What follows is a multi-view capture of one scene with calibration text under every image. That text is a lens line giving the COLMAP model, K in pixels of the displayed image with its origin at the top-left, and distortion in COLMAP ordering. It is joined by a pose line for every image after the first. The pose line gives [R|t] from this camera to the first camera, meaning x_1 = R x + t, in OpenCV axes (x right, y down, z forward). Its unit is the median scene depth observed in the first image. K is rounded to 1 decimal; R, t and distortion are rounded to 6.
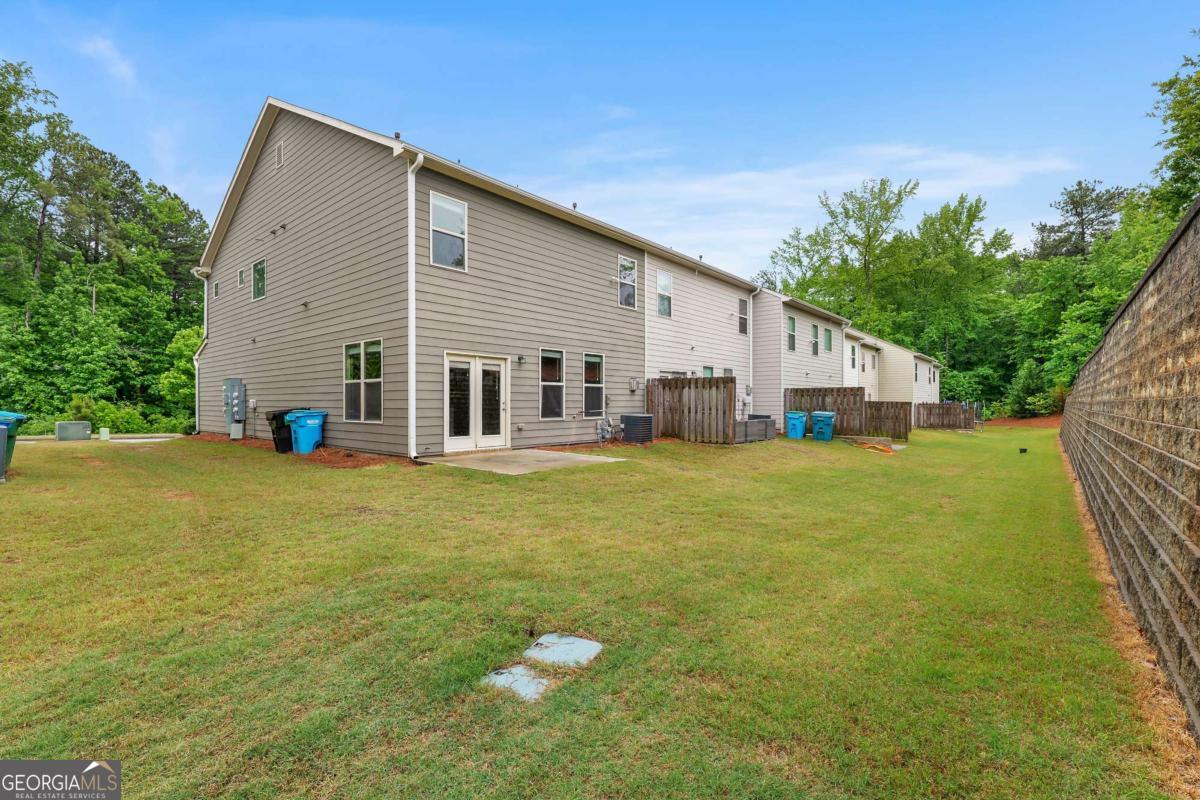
lens RADIAL K [[516.5, 0, 598.6], [0, 516.5, 401.6], [0, 0, 1]] dist [-0.004206, -0.000012]
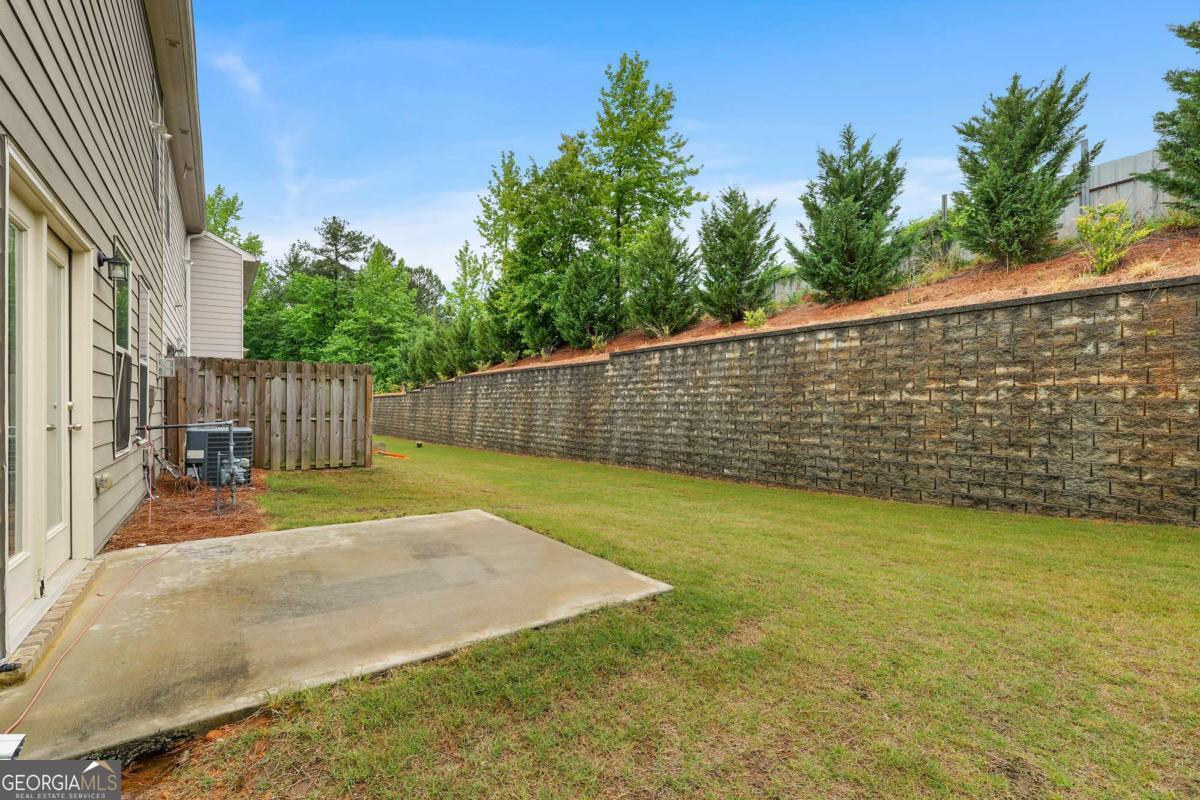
lens RADIAL K [[516.5, 0, 598.6], [0, 516.5, 401.6], [0, 0, 1]] dist [-0.004206, -0.000012]
pose [[0.235436, 0.001896, 0.971888, -0.211412], [-0.000540, 0.999998, -0.001820, -0.000143], [-0.971890, -0.000096, 0.235436, 0.353038]]
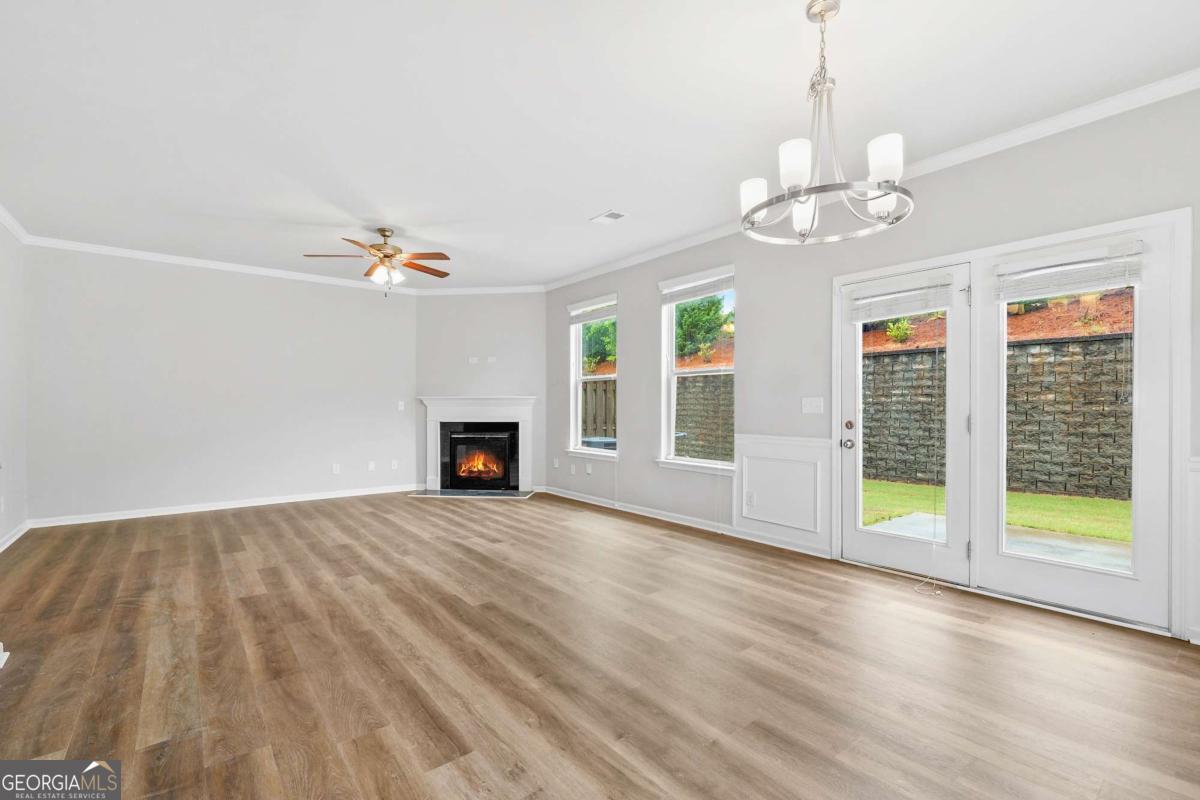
lens RADIAL K [[521.1, 0, 600.8], [0, 521.1, 410.9], [0, 0, 1]] dist [-0.002987, 0.000059]
pose [[0.190332, -0.010038, 0.981668, -0.313899], [-0.001441, 0.999944, 0.010504, -0.007179], [-0.981719, -0.003414, 0.190307, 0.647260]]
